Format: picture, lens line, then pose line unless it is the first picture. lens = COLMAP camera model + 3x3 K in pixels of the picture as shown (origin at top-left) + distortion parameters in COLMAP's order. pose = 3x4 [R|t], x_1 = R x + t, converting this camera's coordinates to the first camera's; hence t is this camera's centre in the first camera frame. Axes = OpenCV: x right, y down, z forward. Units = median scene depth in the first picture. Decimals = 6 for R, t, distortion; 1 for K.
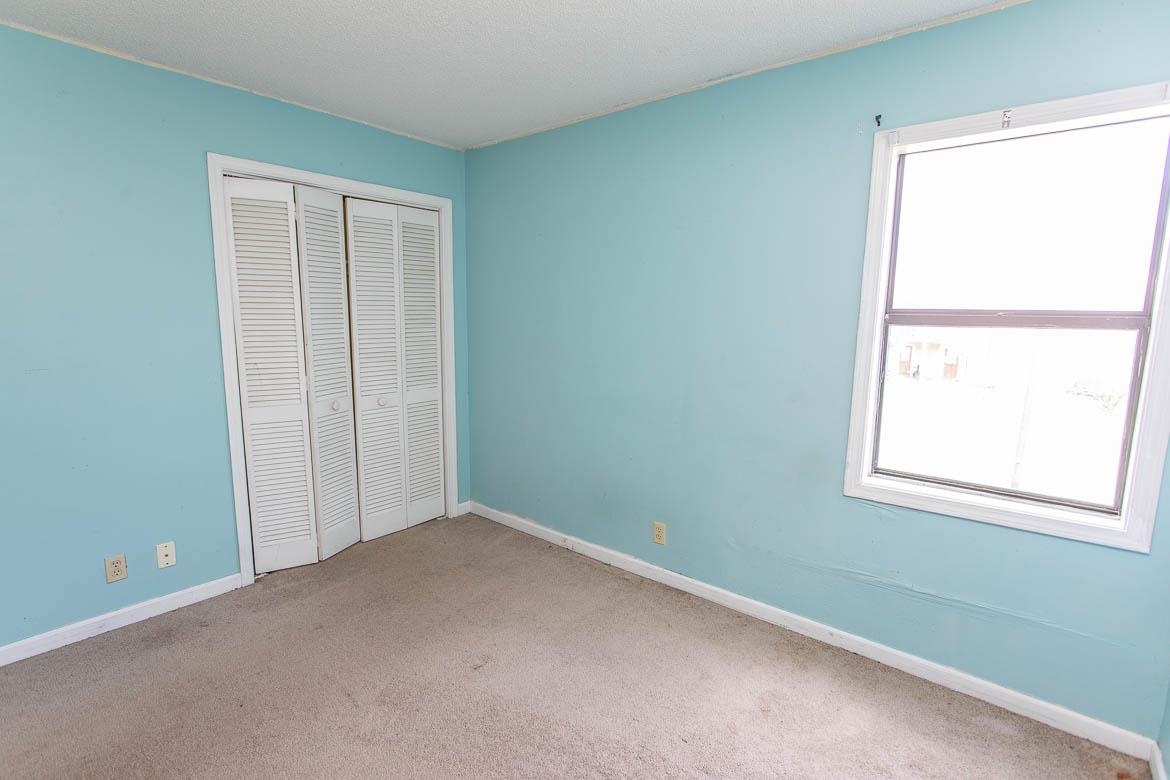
lens RADIAL K [[558.6, 0, 584.0], [0, 558.6, 387.4], [0, 0, 1]] dist [-0.016238, 0.006457]
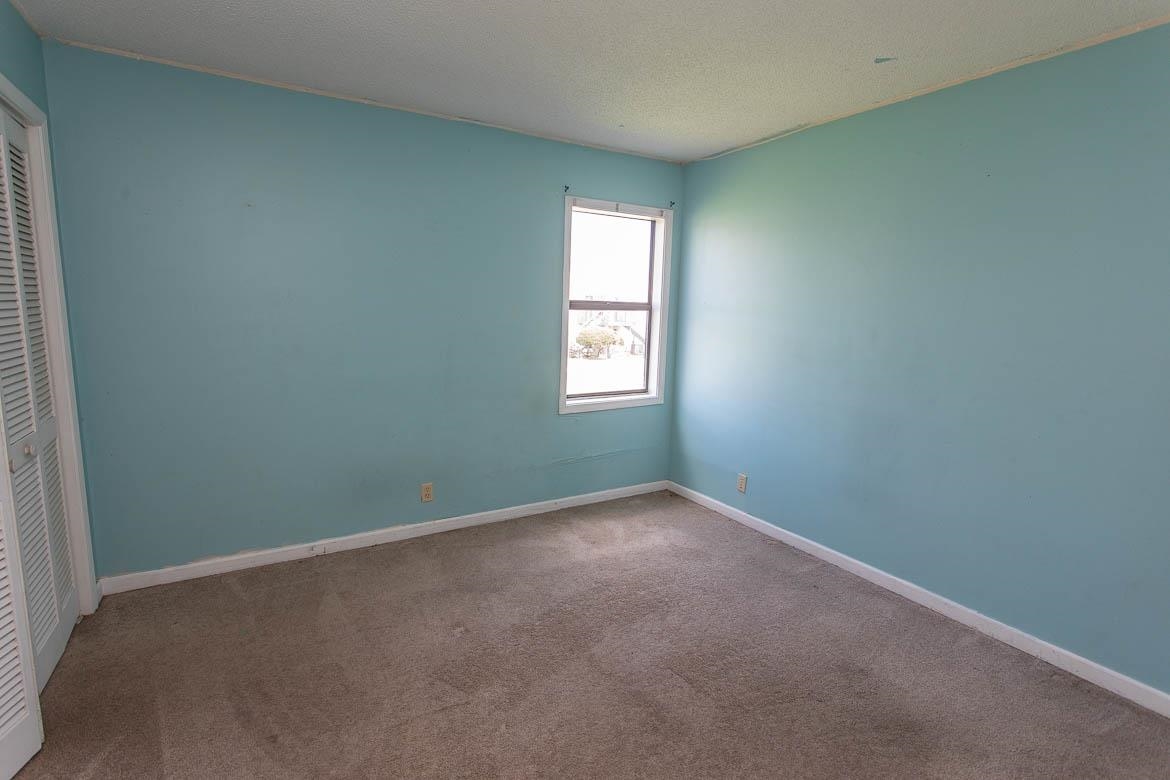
lens RADIAL K [[558.6, 0, 584.0], [0, 558.6, 387.4], [0, 0, 1]] dist [-0.016238, 0.006457]
pose [[0.325890, -0.143541, 0.934447, -0.720817], [0.105544, 0.987752, 0.114920, -0.045898], [-0.939498, 0.061174, 0.337049, 0.263667]]
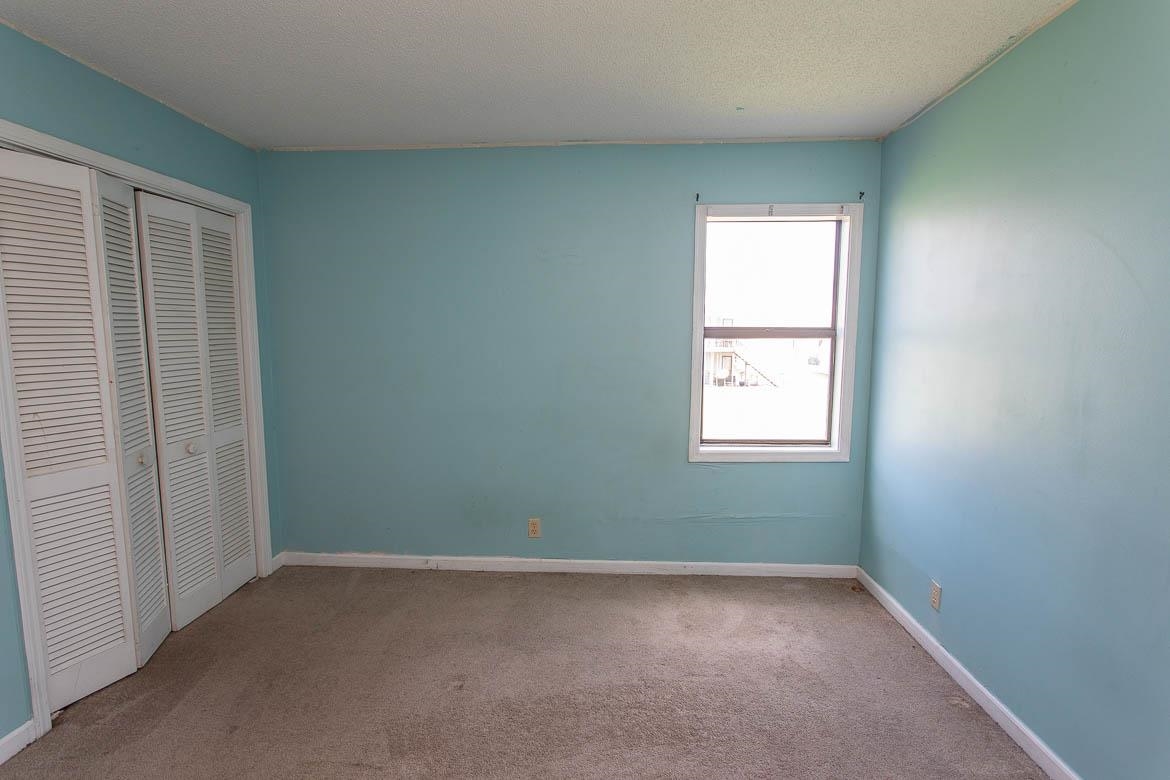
lens RADIAL K [[558.6, 0, 584.0], [0, 558.6, 387.4], [0, 0, 1]] dist [-0.016238, 0.006457]
pose [[0.801416, -0.074335, 0.593470, -0.384655], [0.091039, 0.995846, 0.001797, -0.011655], [-0.591138, 0.052589, 0.804854, 0.021664]]
